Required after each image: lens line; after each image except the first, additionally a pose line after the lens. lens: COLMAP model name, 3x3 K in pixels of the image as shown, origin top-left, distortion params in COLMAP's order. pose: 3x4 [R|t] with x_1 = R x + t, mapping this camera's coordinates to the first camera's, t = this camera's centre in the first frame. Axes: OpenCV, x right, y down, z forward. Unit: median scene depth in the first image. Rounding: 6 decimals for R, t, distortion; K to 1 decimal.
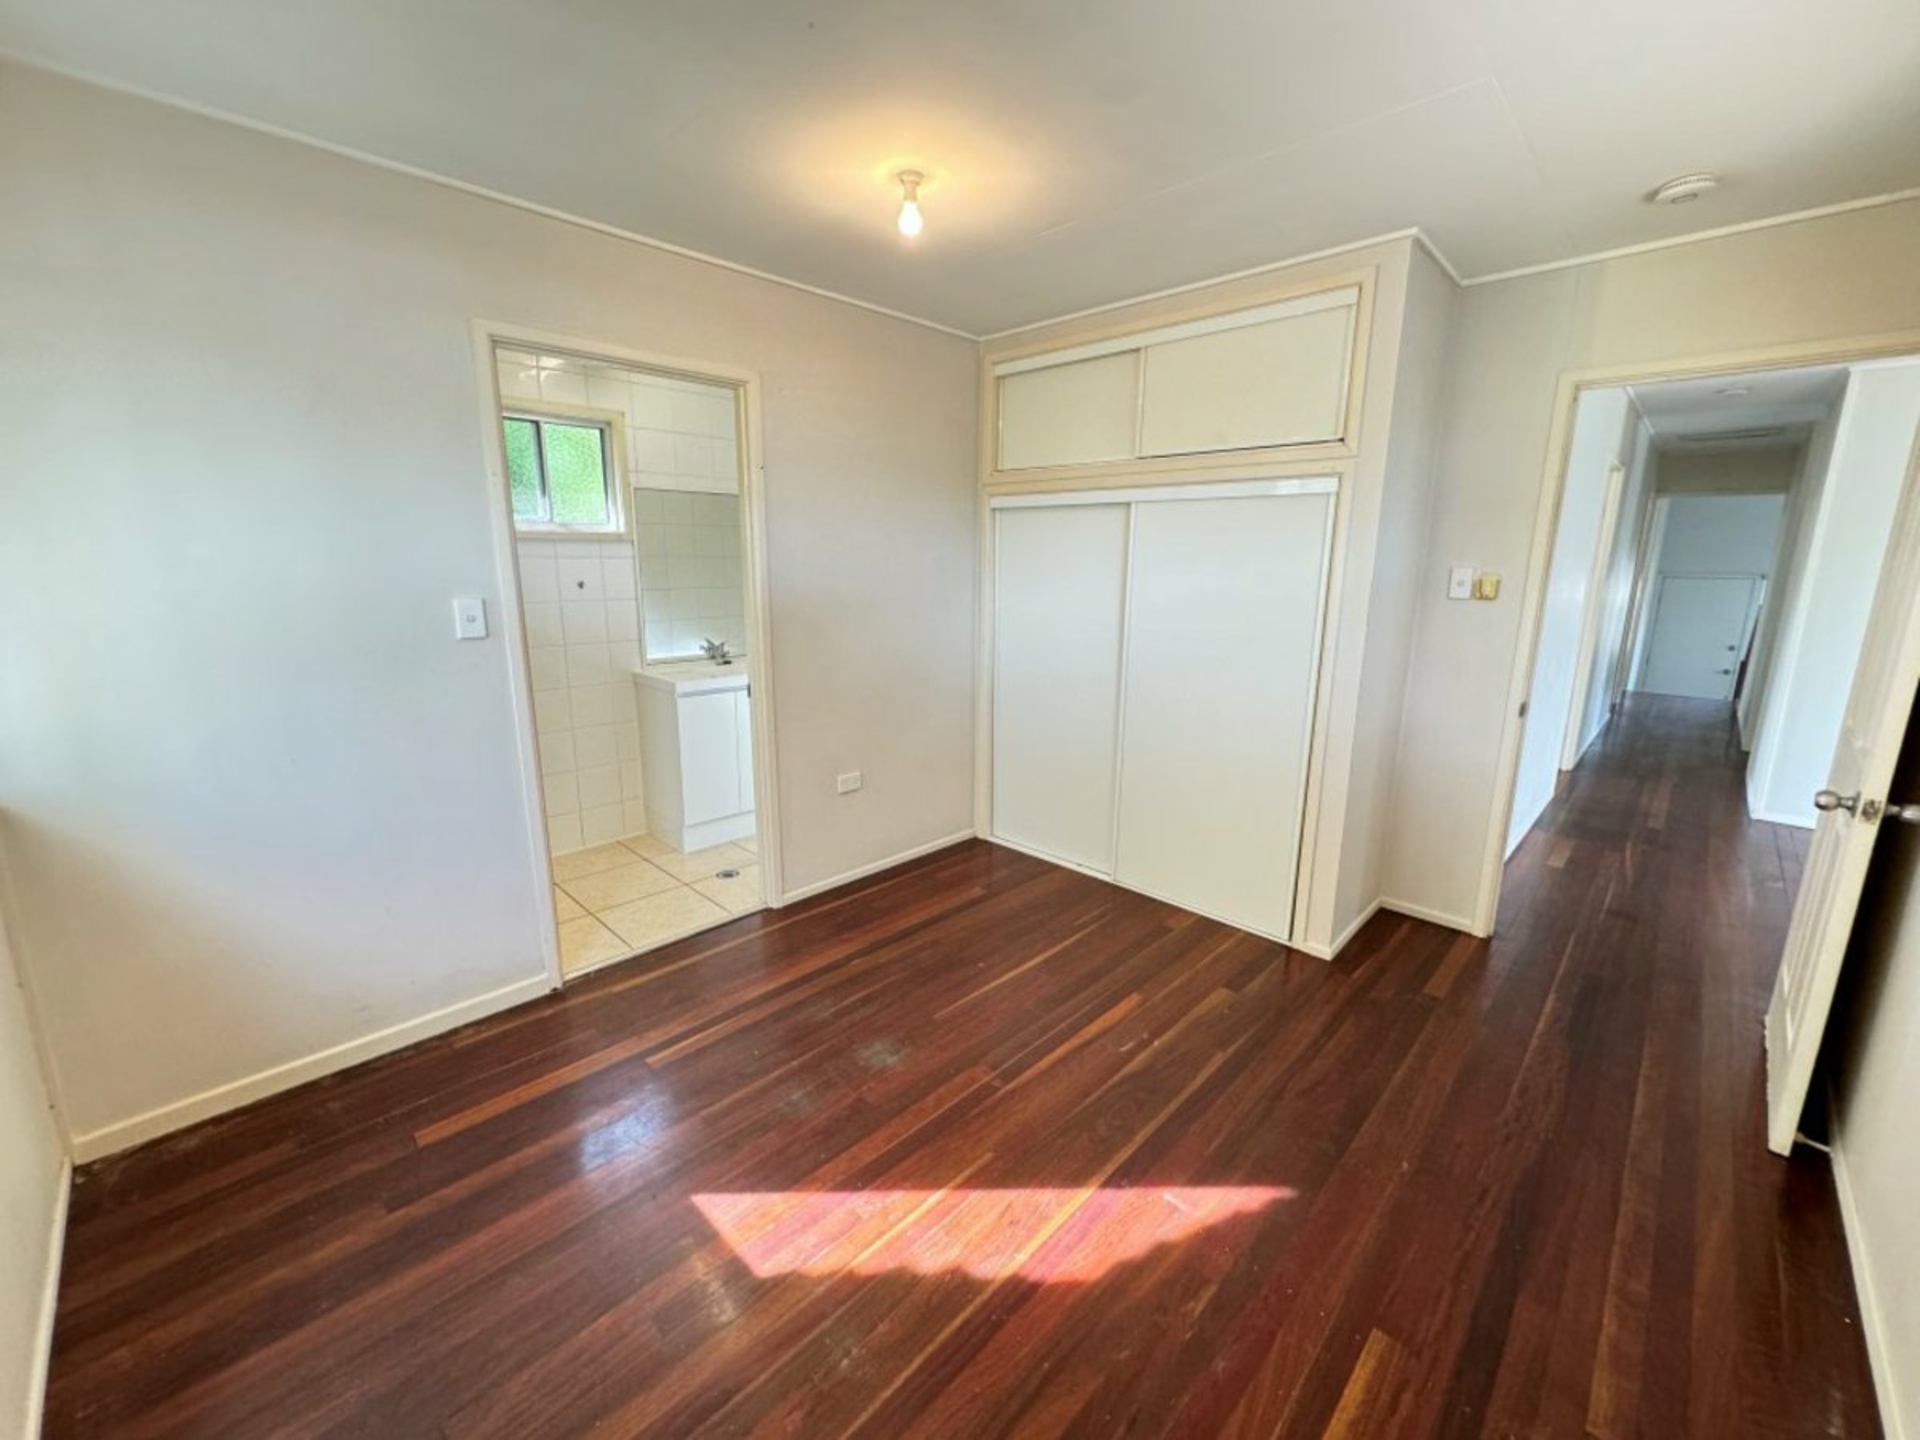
lens RADIAL K [[767.7, 0, 962.0], [0, 767.7, 715.7], [0, 0, 1]] dist [-0.003061, 0.001087]
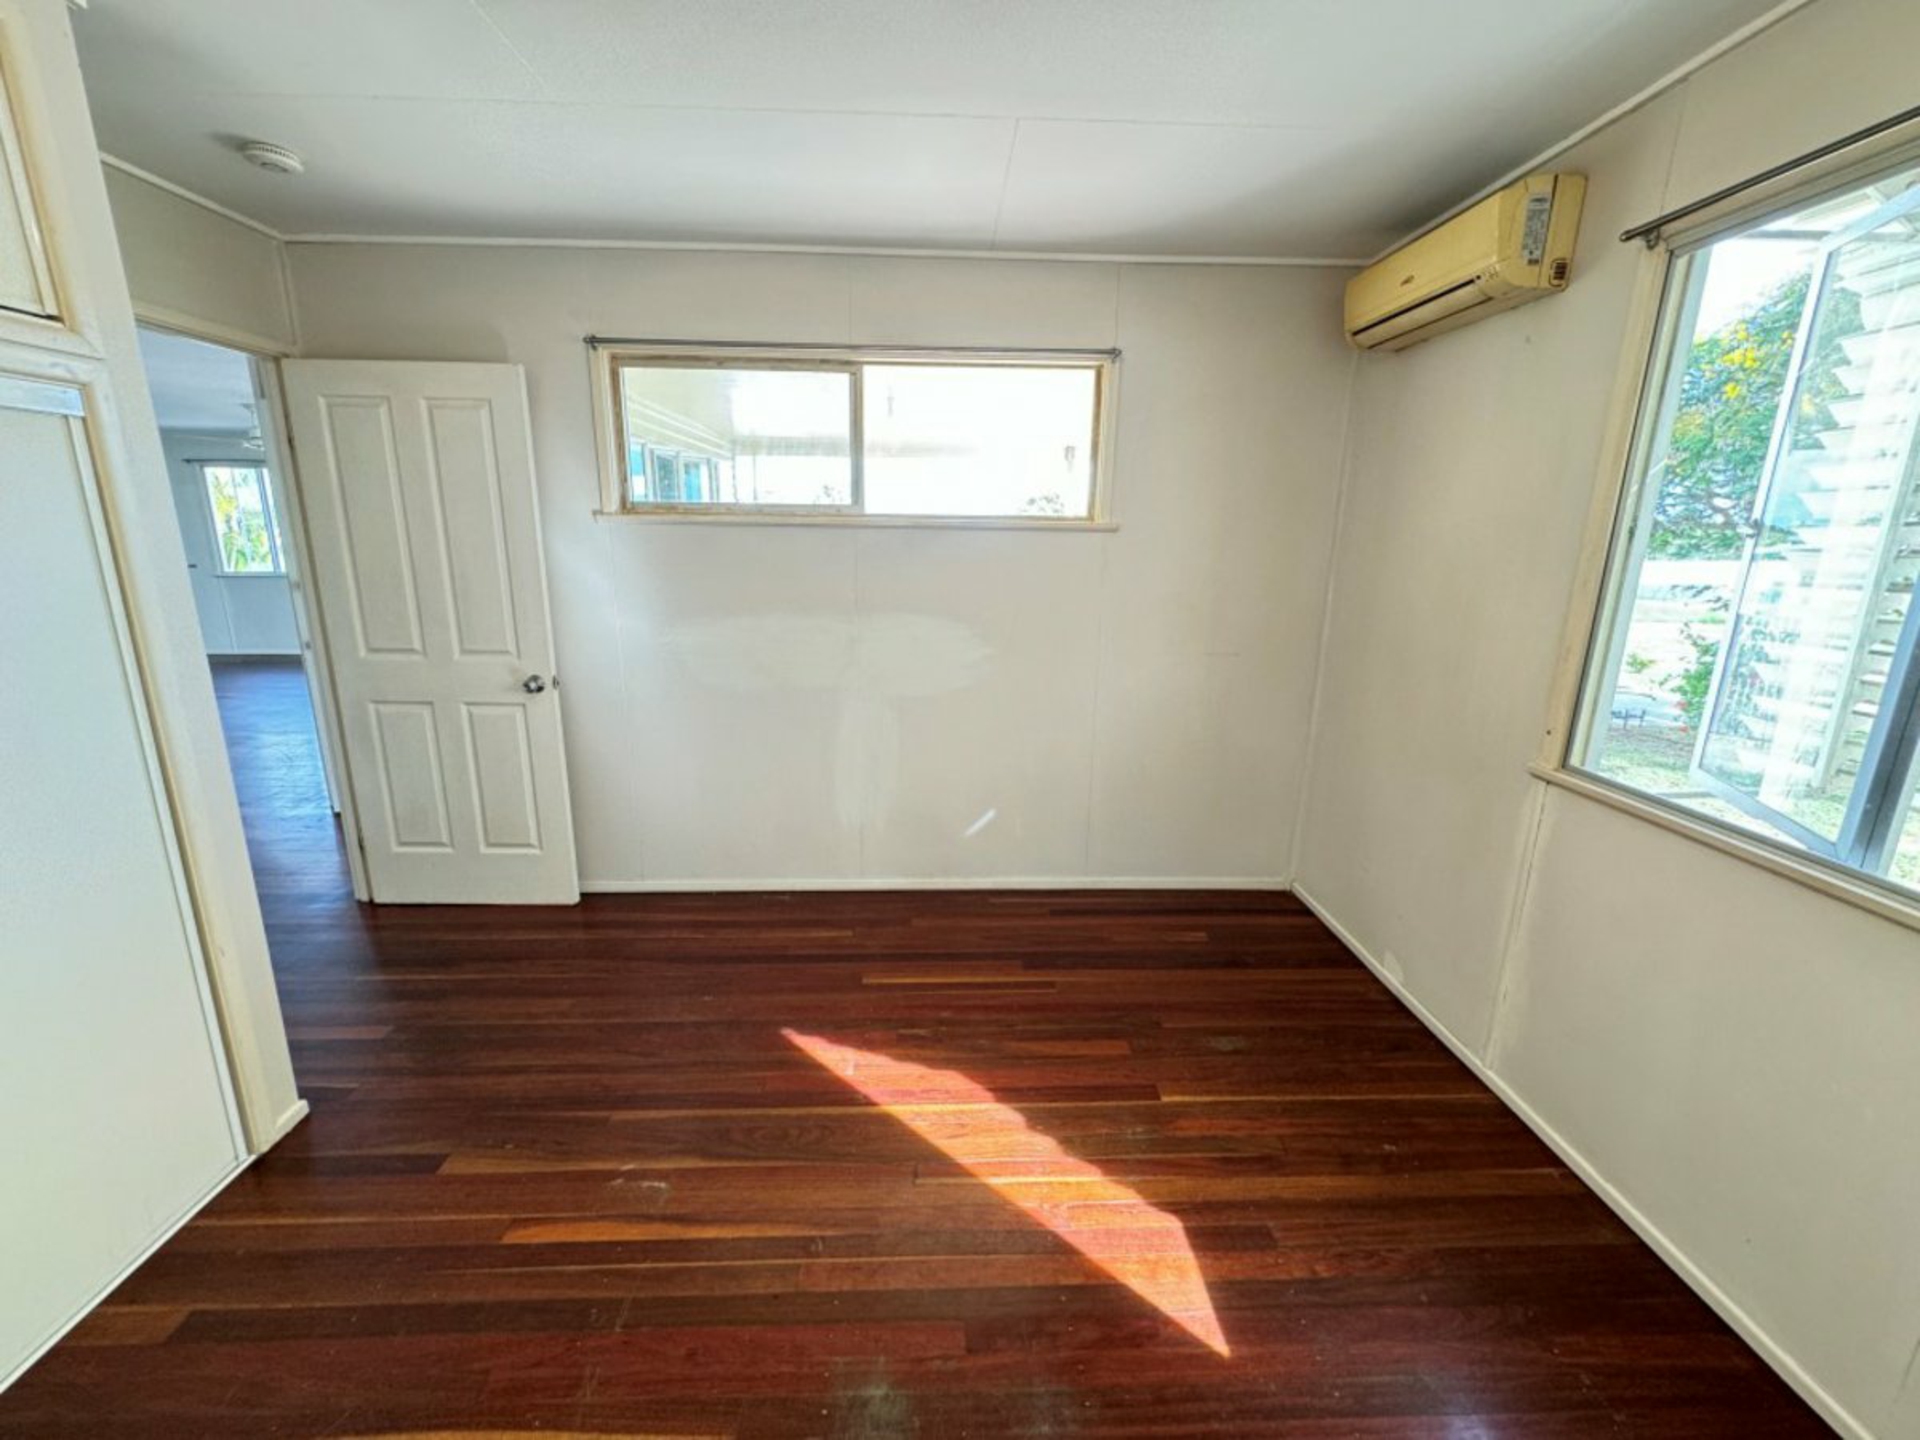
lens RADIAL K [[767.7, 0, 964.9], [0, 767.7, 714.4], [0, 0, 1]] dist [-0.003061, 0.001087]
pose [[-0.724840, -0.176776, 0.665851, -0.406483], [0.126723, 0.915813, 0.381088, -0.232712], [-0.677162, 0.360606, -0.641416, 1.041032]]
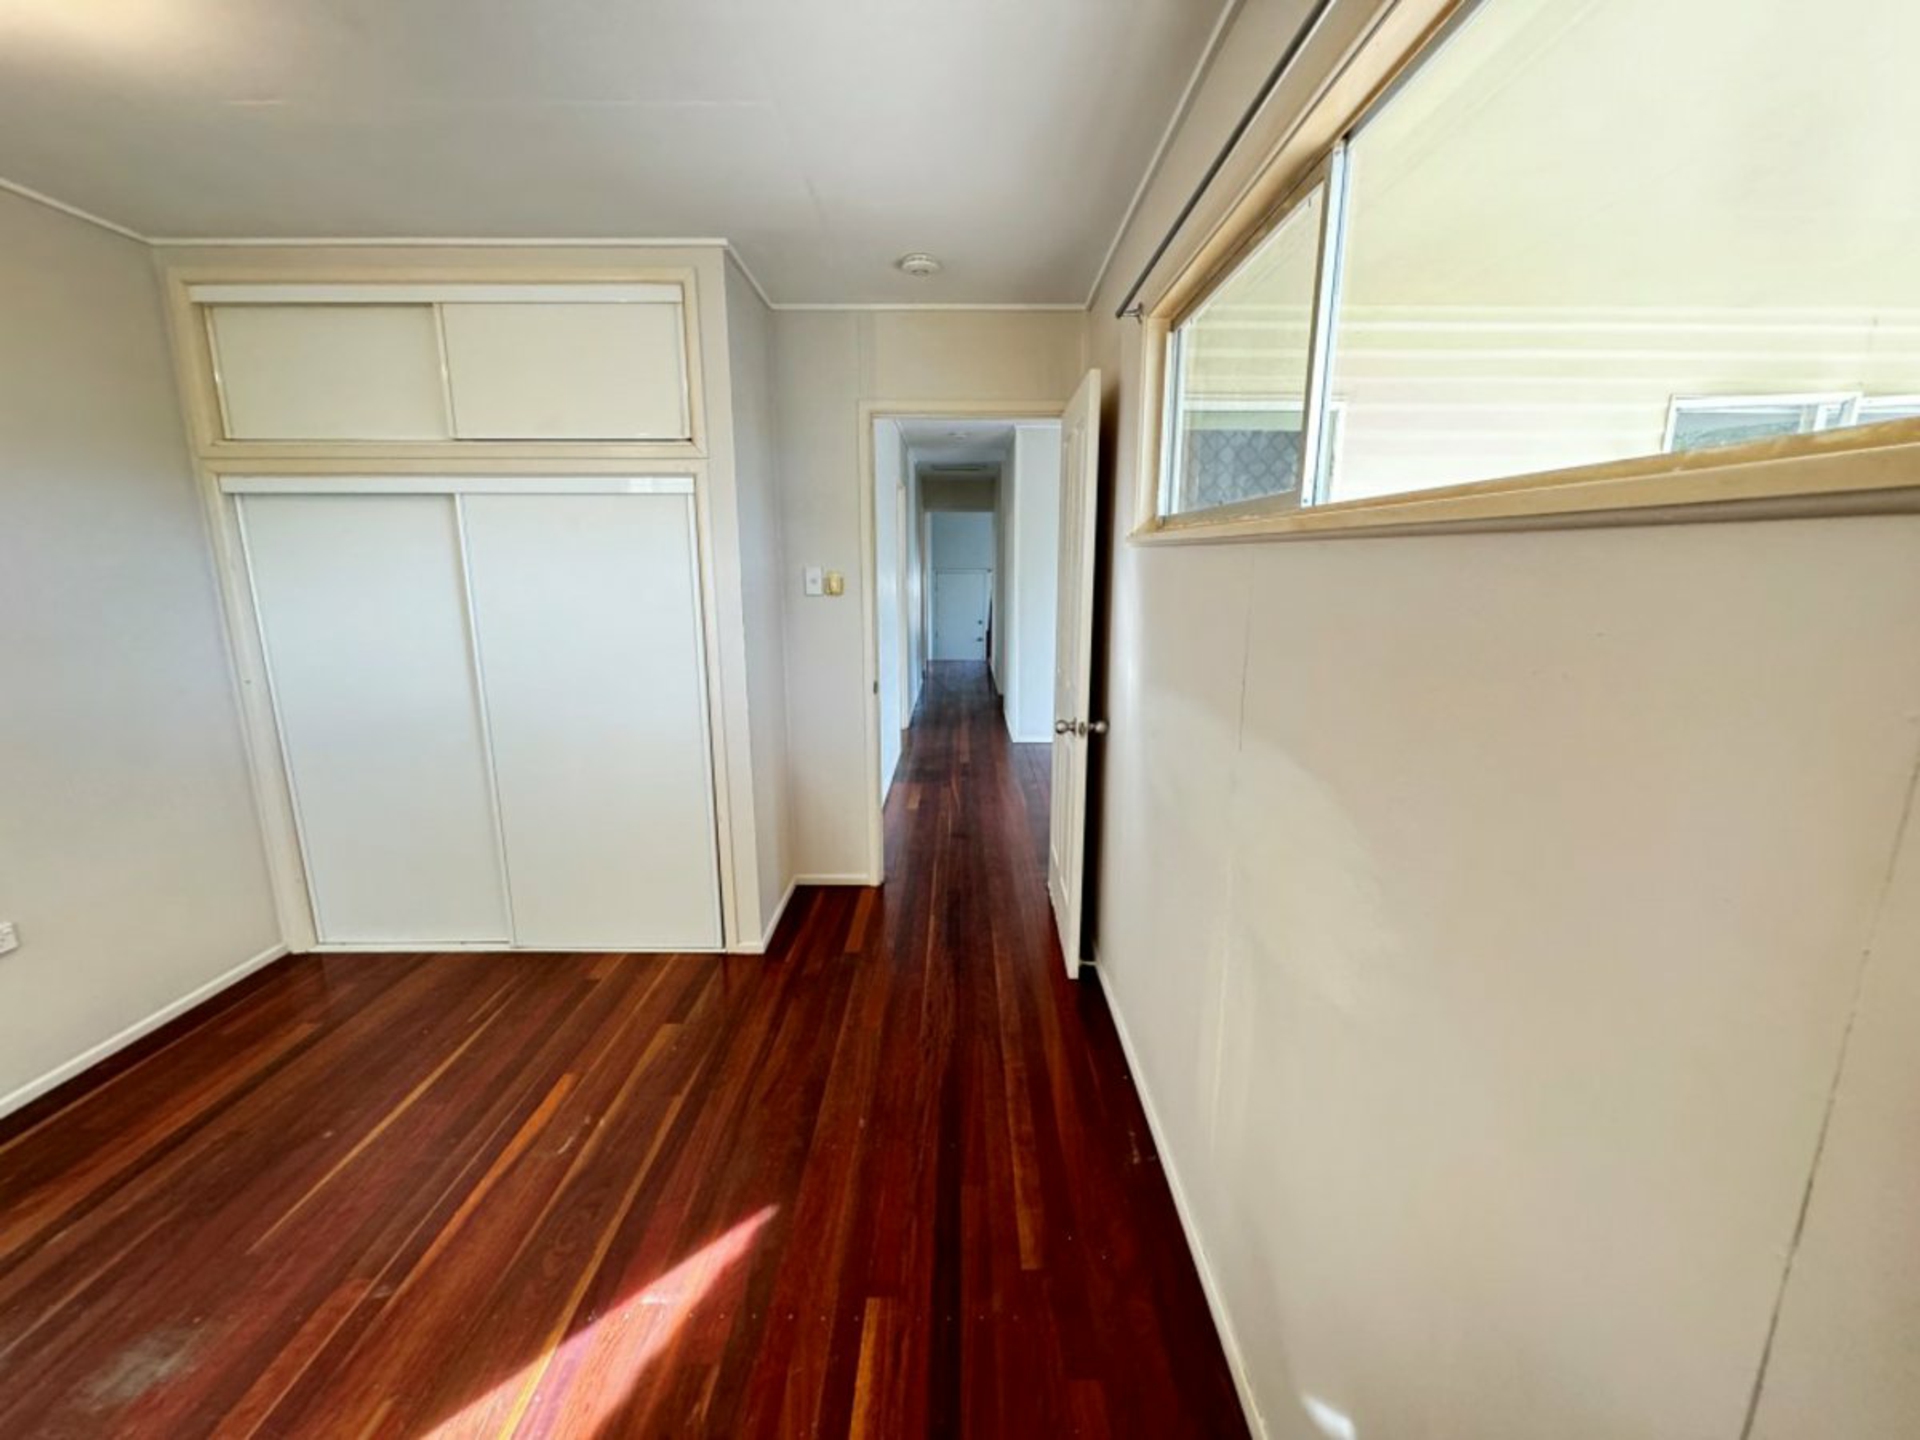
lens RADIAL K [[767.7, 0, 962.5], [0, 767.7, 716.0], [0, 0, 1]] dist [-0.003061, 0.001087]
pose [[0.716738, -0.146330, 0.681817, 0.021969], [0.147905, 0.987390, 0.056431, -0.012694], [-0.681477, 0.060398, 0.729343, 0.063674]]
